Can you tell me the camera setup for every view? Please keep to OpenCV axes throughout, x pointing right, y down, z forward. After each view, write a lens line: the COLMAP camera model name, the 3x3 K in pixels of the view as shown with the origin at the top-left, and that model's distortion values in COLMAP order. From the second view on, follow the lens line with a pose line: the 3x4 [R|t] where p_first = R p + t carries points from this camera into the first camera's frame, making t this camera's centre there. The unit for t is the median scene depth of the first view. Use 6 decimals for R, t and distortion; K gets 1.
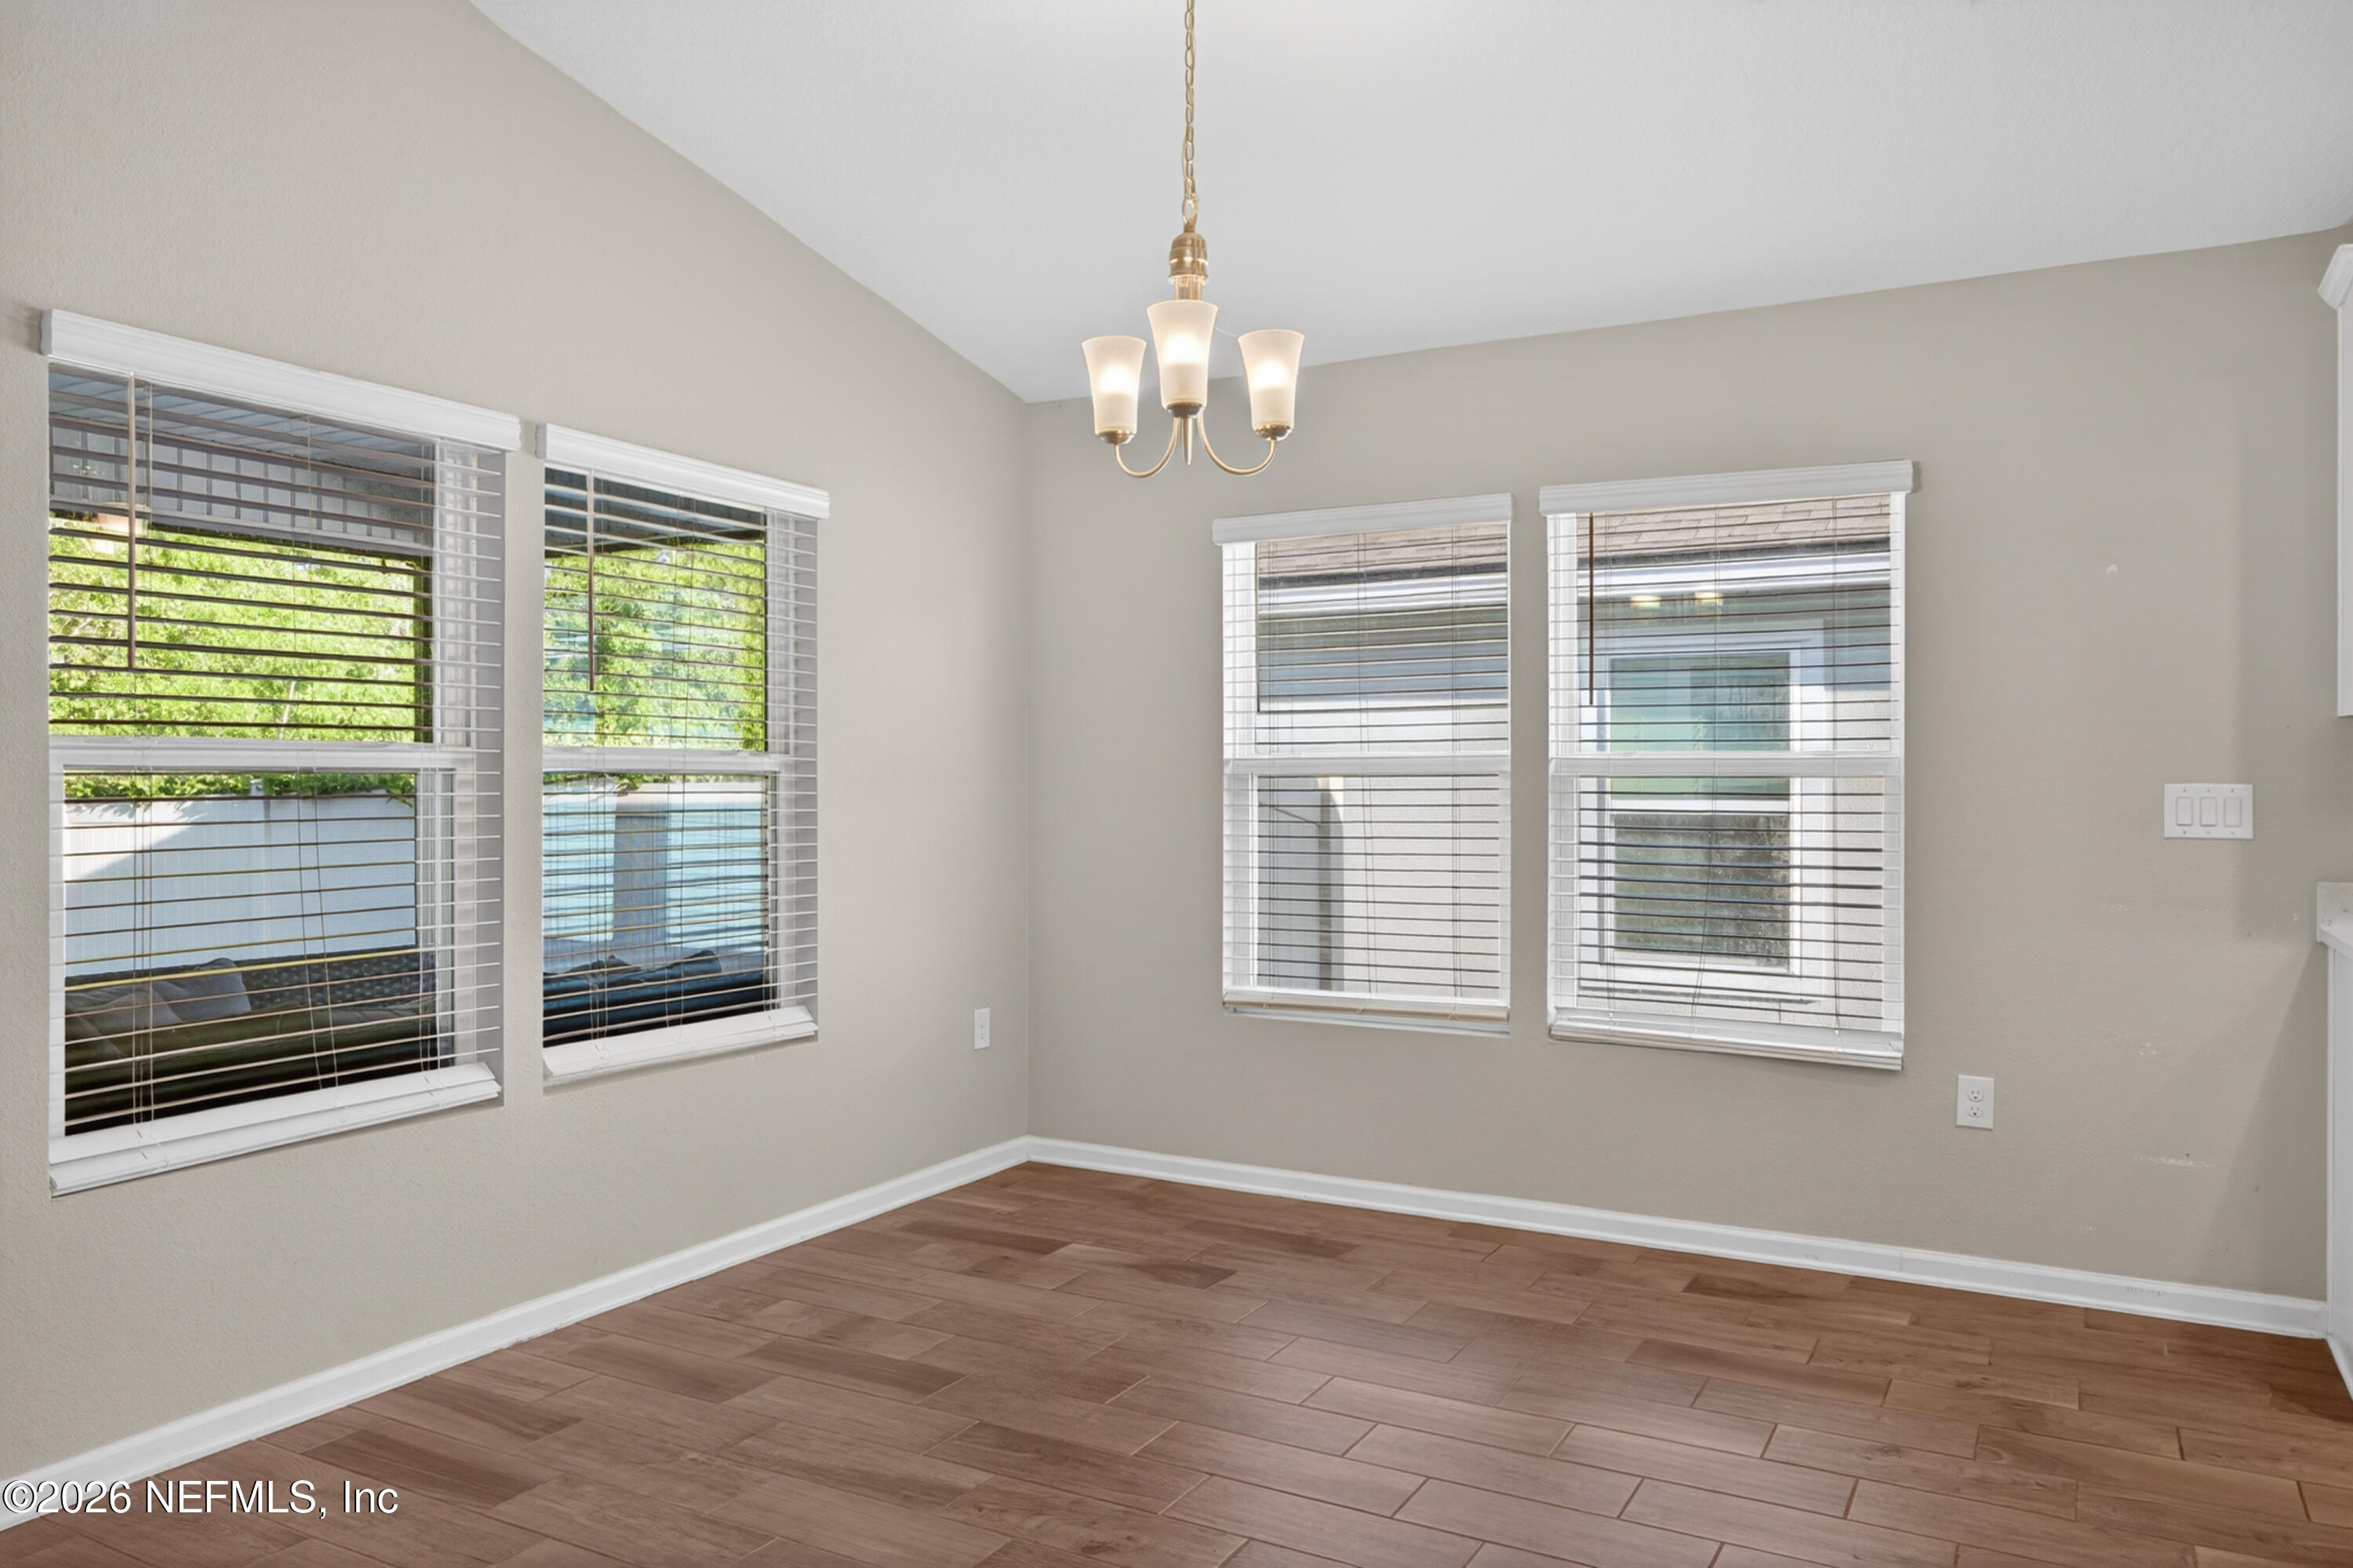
lens RADIAL K [[1620.0, 0, 1183.2], [0, 1620.0, 784.8], [0, 0, 1]] dist [0.002569, 0.006107]
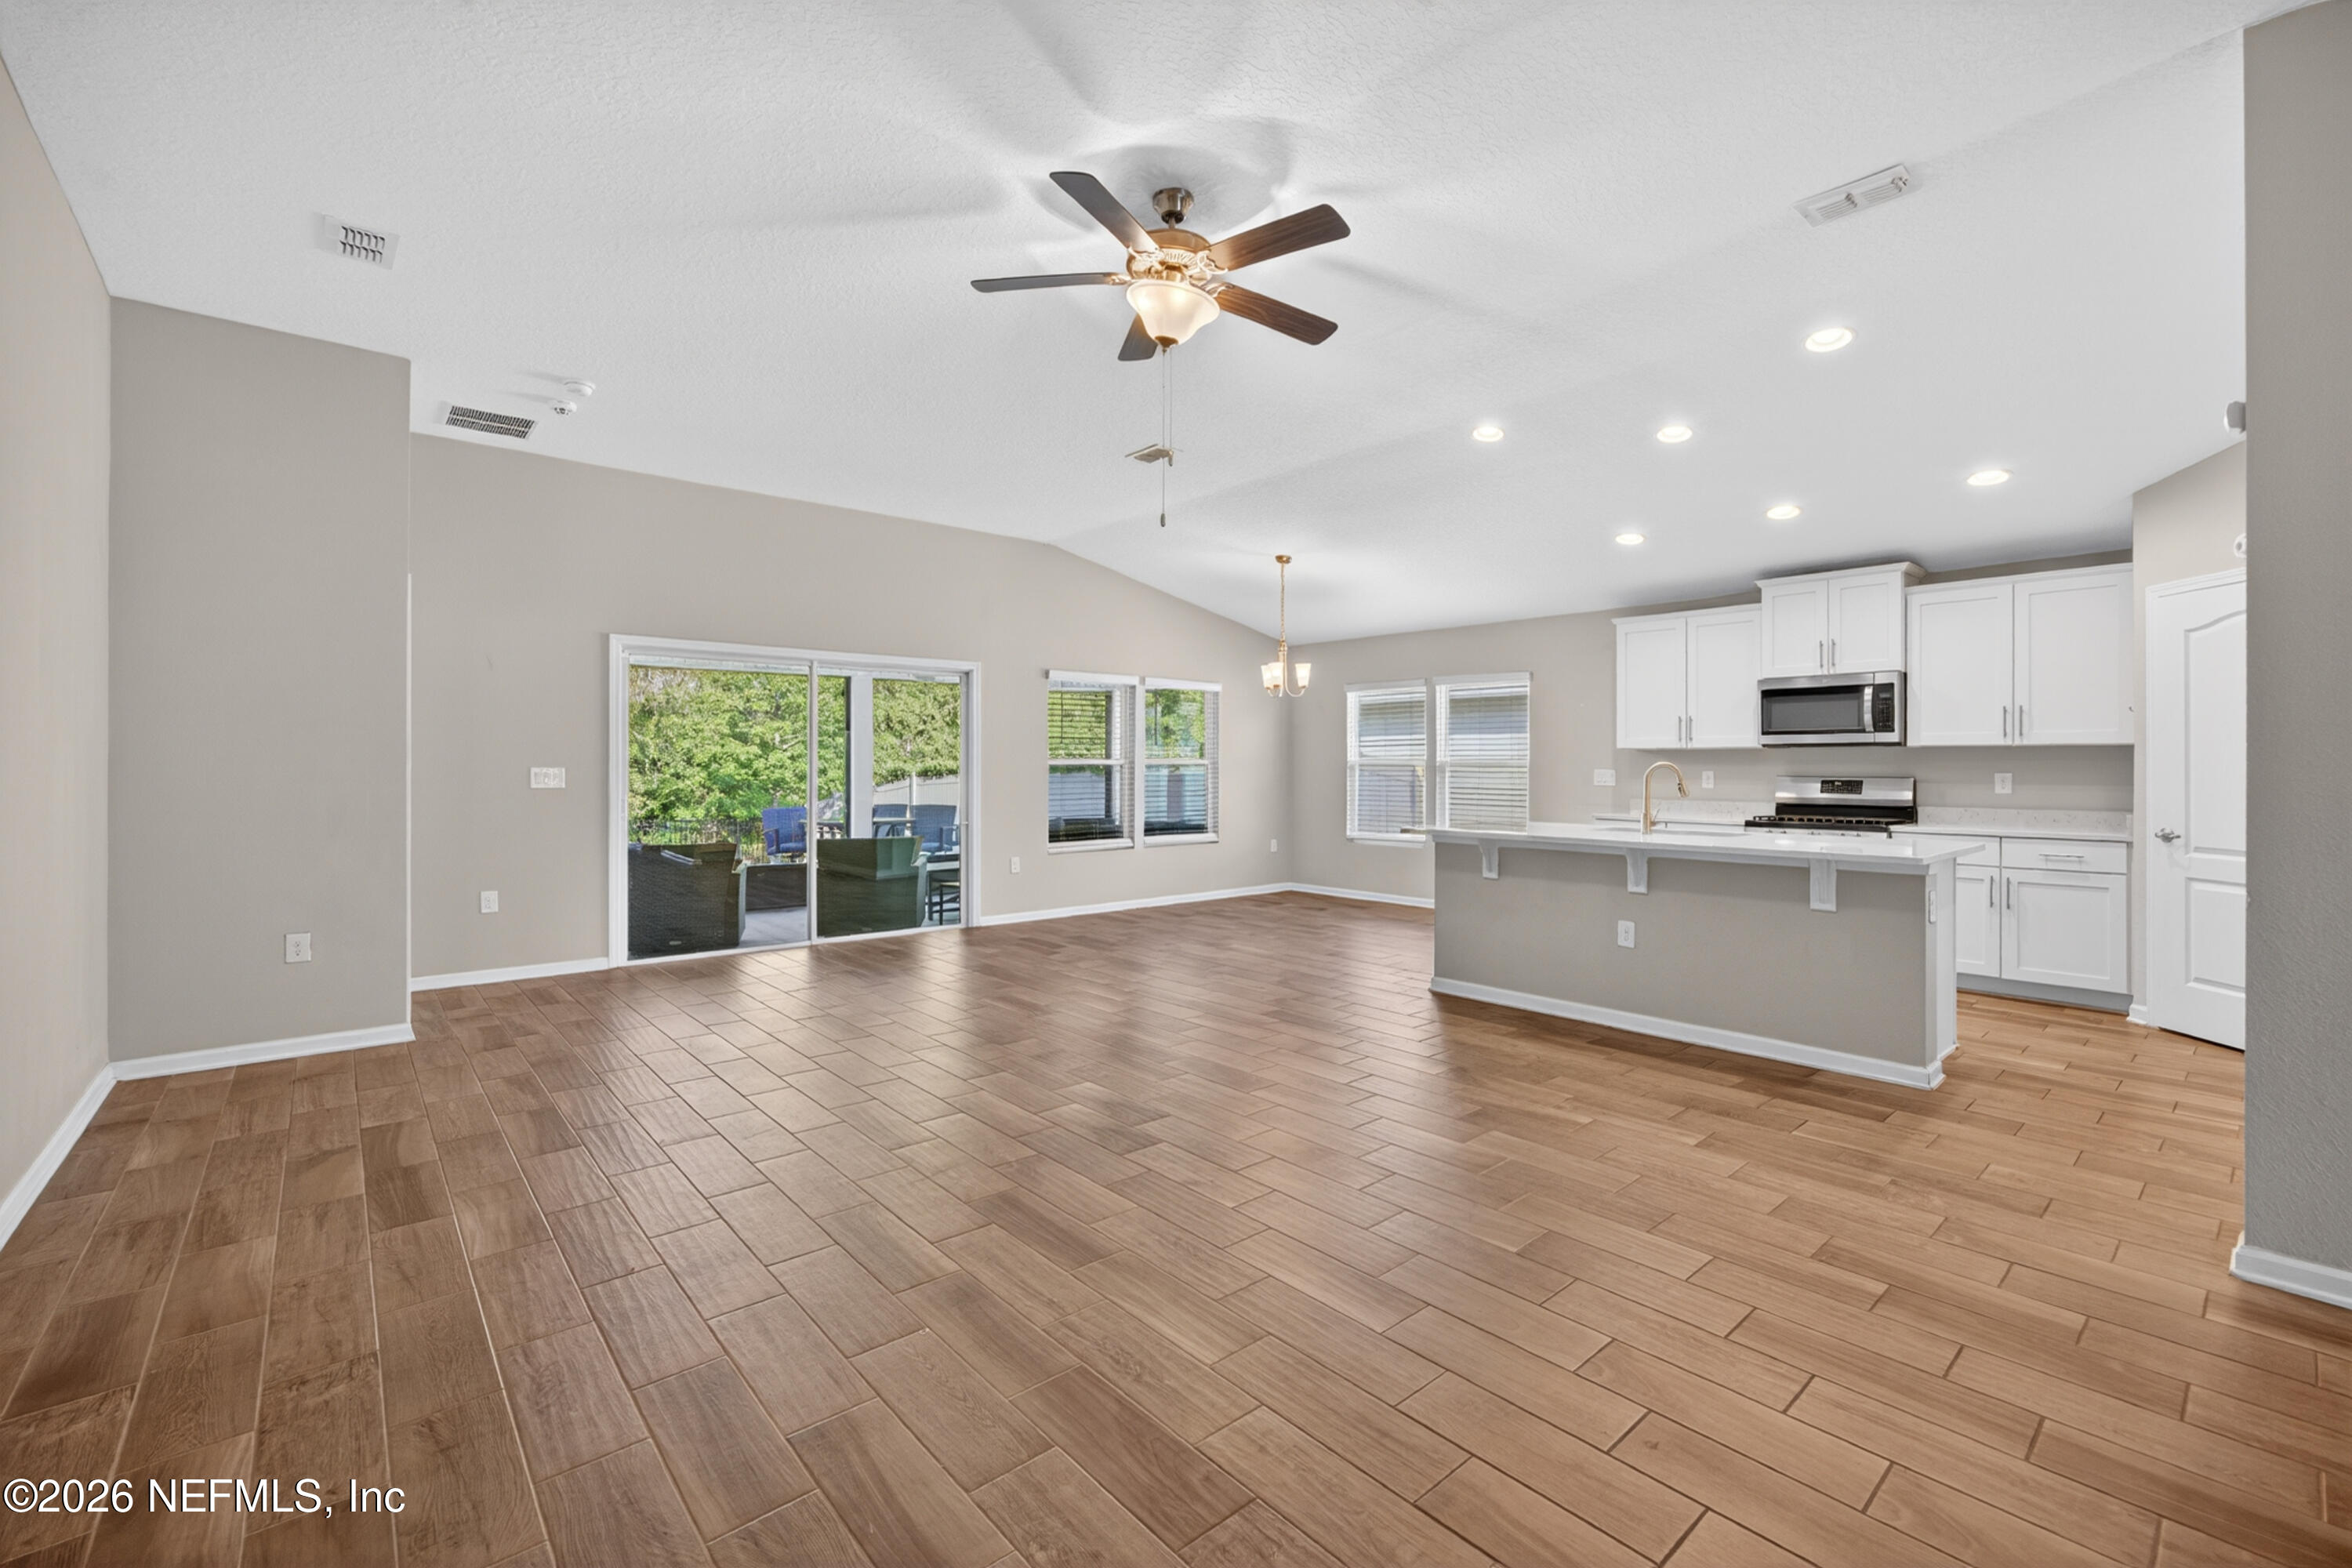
lens RADIAL K [[997.5, 0, 1179.5], [0, 997.5, 764.9], [0, 0, 1]] dist [-0.026037, -0.000138]
pose [[0.937577, 0.001732, -0.347773, 0.438710], [-0.003207, 0.999988, -0.003665, -0.000233], [0.347763, 0.004552, 0.937572, -1.030485]]
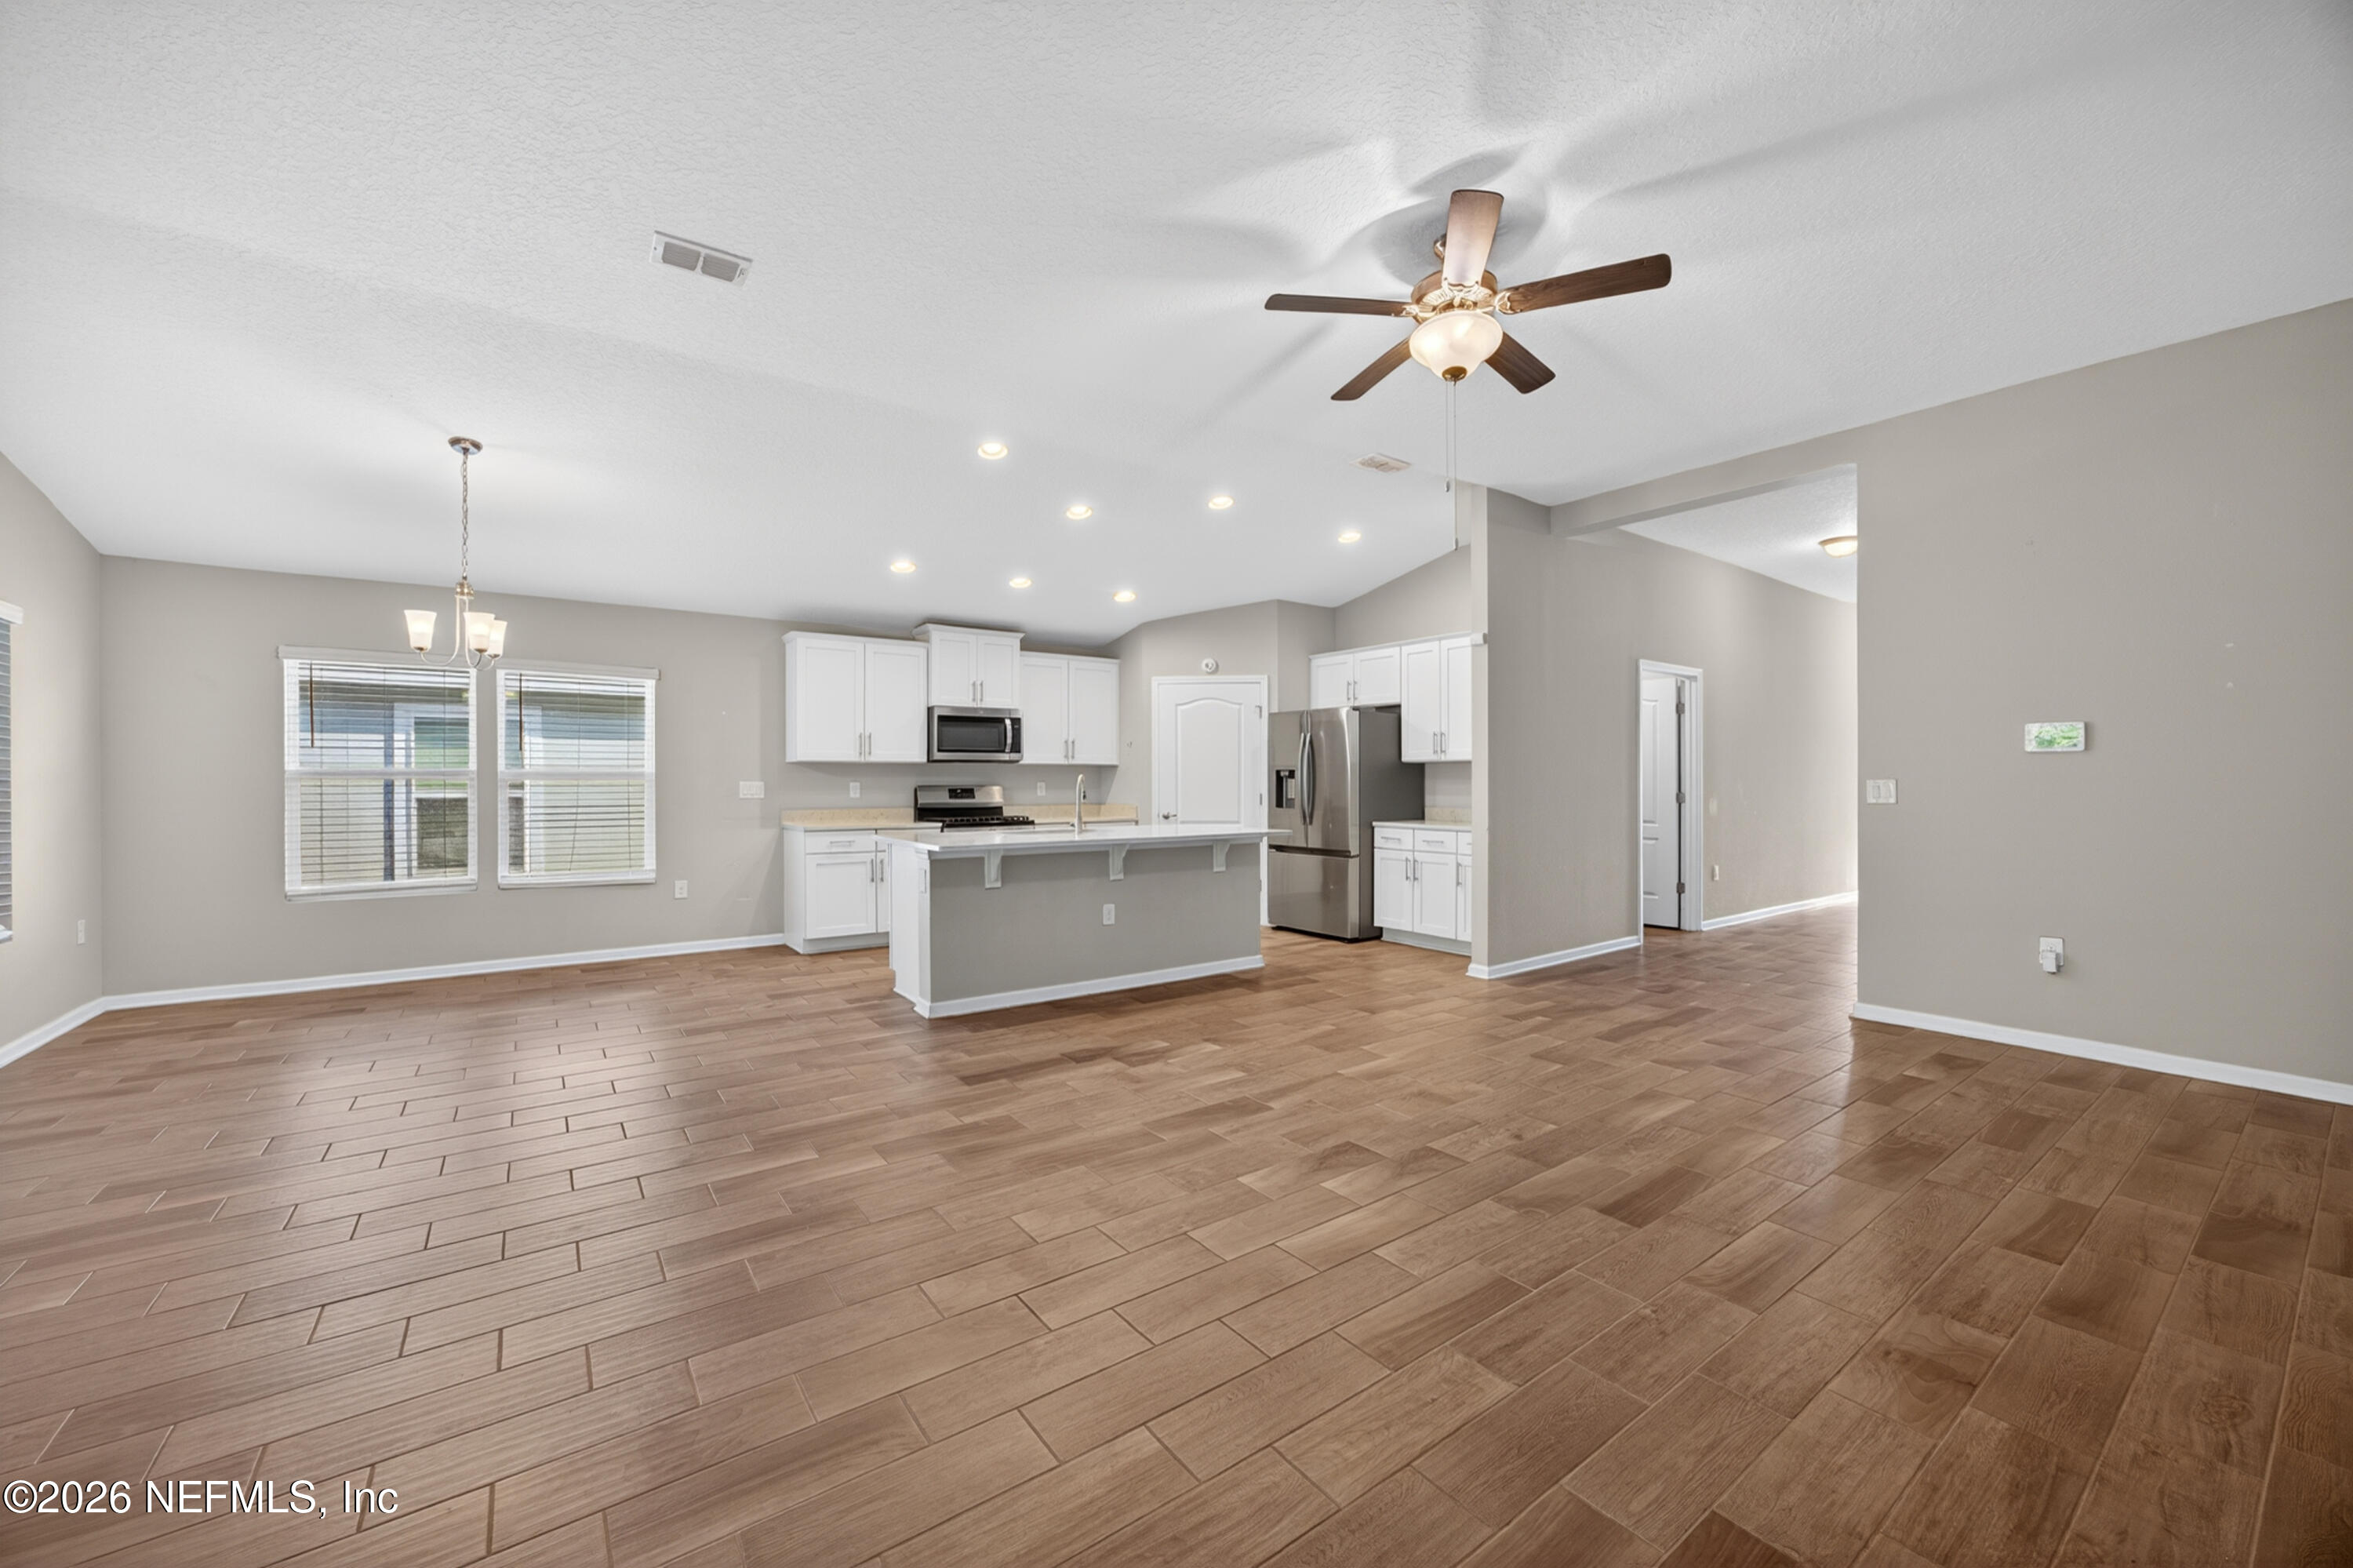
lens RADIAL K [[915.1, 0, 1180.1], [0, 915.1, 778.7], [0, 0, 1]] dist [-0.017801, 0.001920]
pose [[0.427351, -0.000670, 0.904085, -0.546229], [0.002716, 0.999996, -0.000543, -0.003039], [-0.904082, 0.002687, 0.427351, -0.466288]]
